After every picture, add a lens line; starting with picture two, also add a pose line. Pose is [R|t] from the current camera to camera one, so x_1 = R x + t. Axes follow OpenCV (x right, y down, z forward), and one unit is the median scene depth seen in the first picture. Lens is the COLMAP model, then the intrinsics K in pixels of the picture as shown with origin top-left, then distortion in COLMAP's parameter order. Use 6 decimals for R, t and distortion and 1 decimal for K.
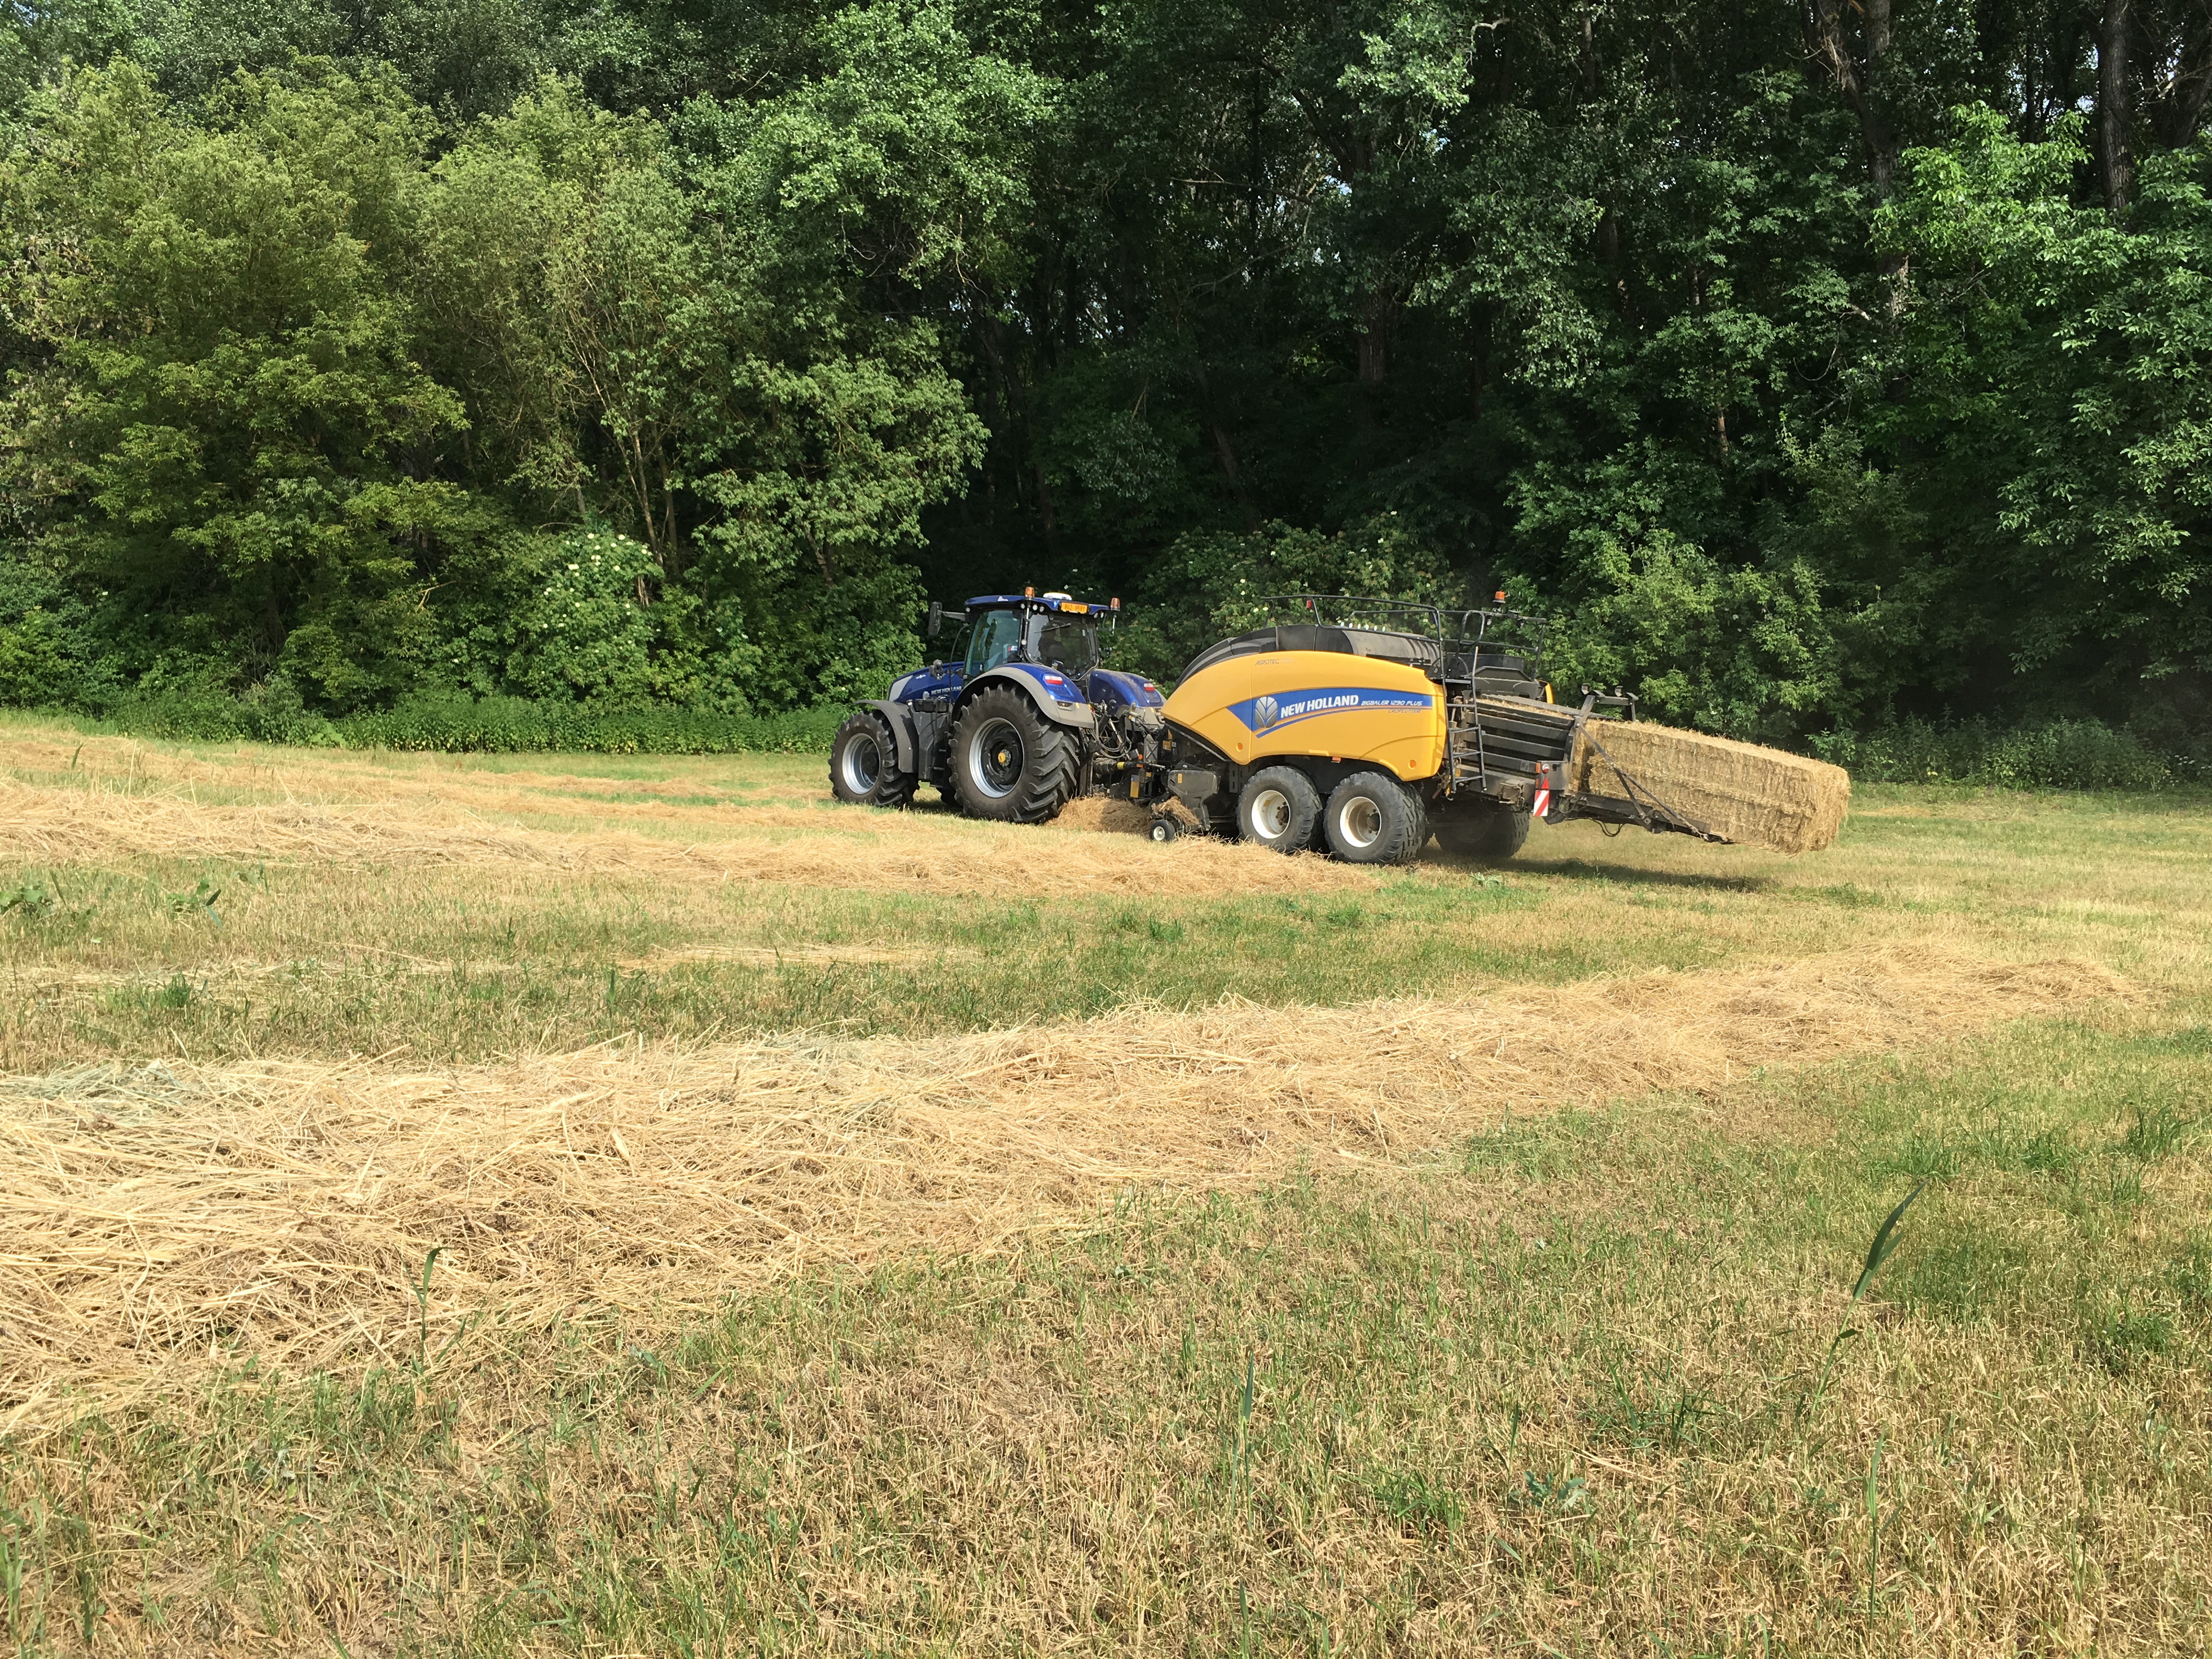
lens RADIAL K [[1918.2, 0, 1112.0], [0, 1918.2, 858.1], [0, 0, 1]] dist [0.187884, -0.499859]
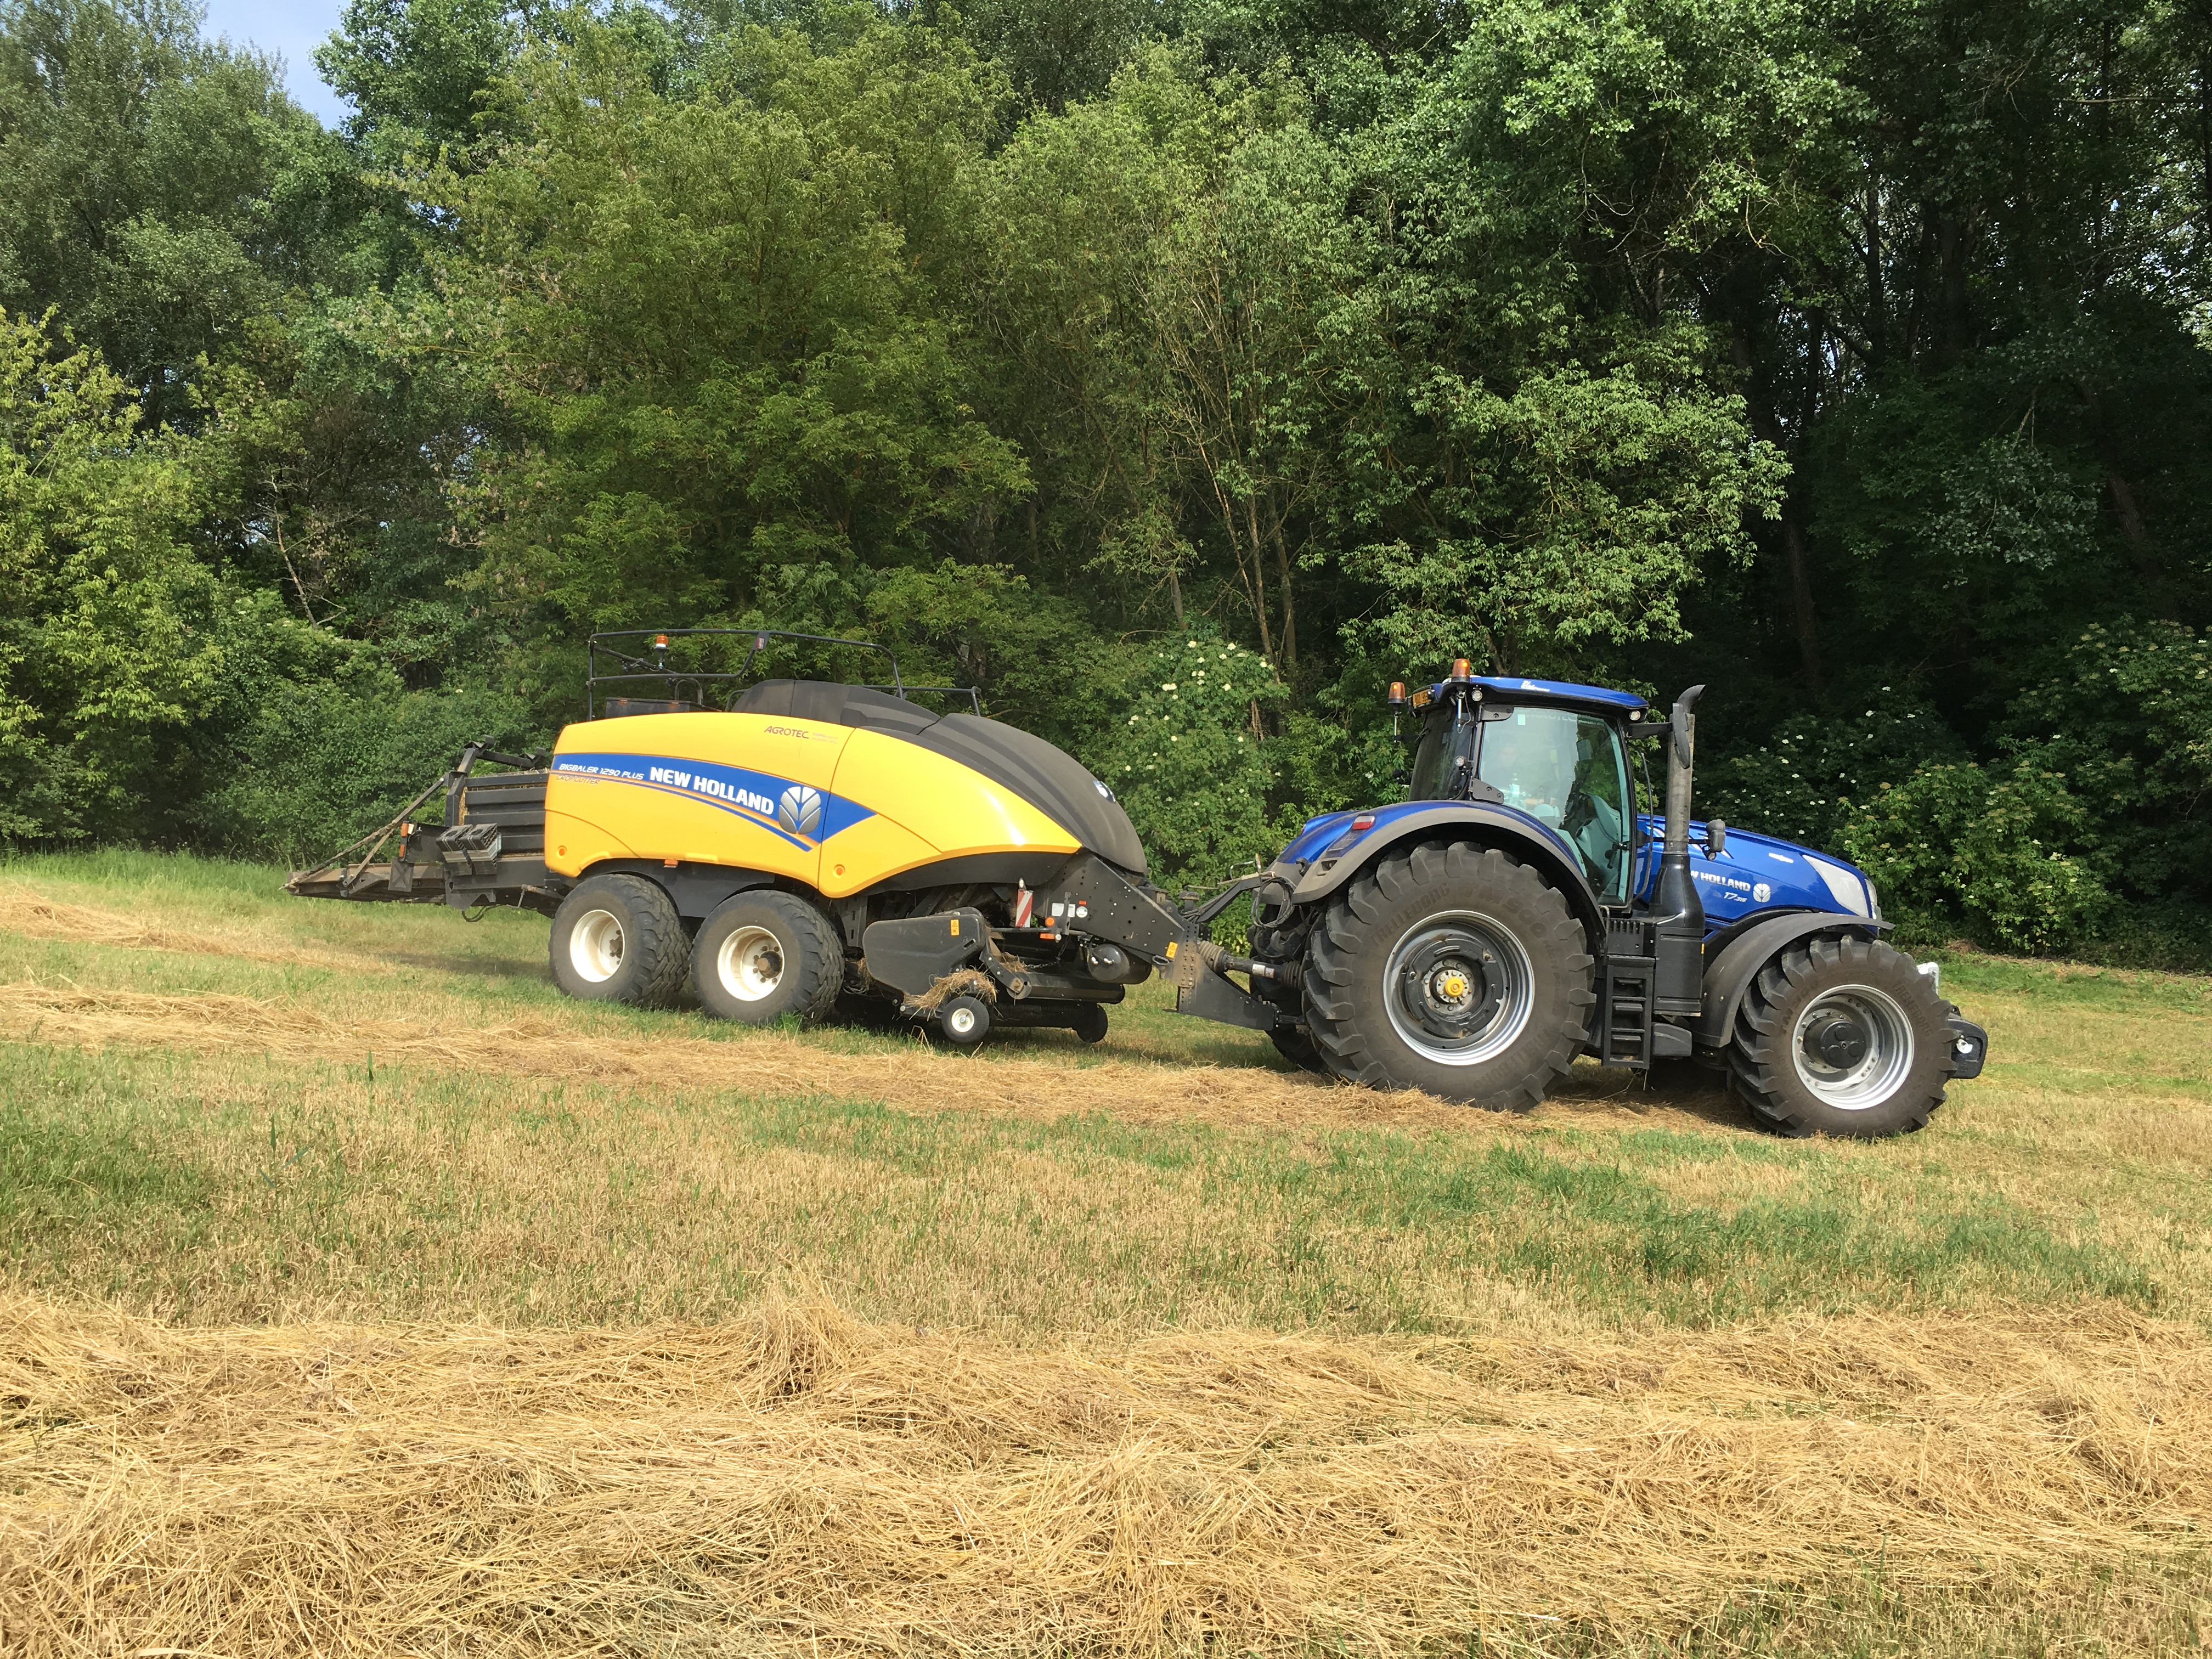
lens RADIAL K [[1918.2, 0, 1112.0], [0, 1918.2, 858.1], [0, 0, 1]] dist [0.187884, -0.499859]
pose [[0.963497, 0.011535, -0.267471, -0.110825], [-0.034064, 0.996233, -0.079741, -0.031683], [0.265544, 0.085942, 0.960261, 0.334424]]
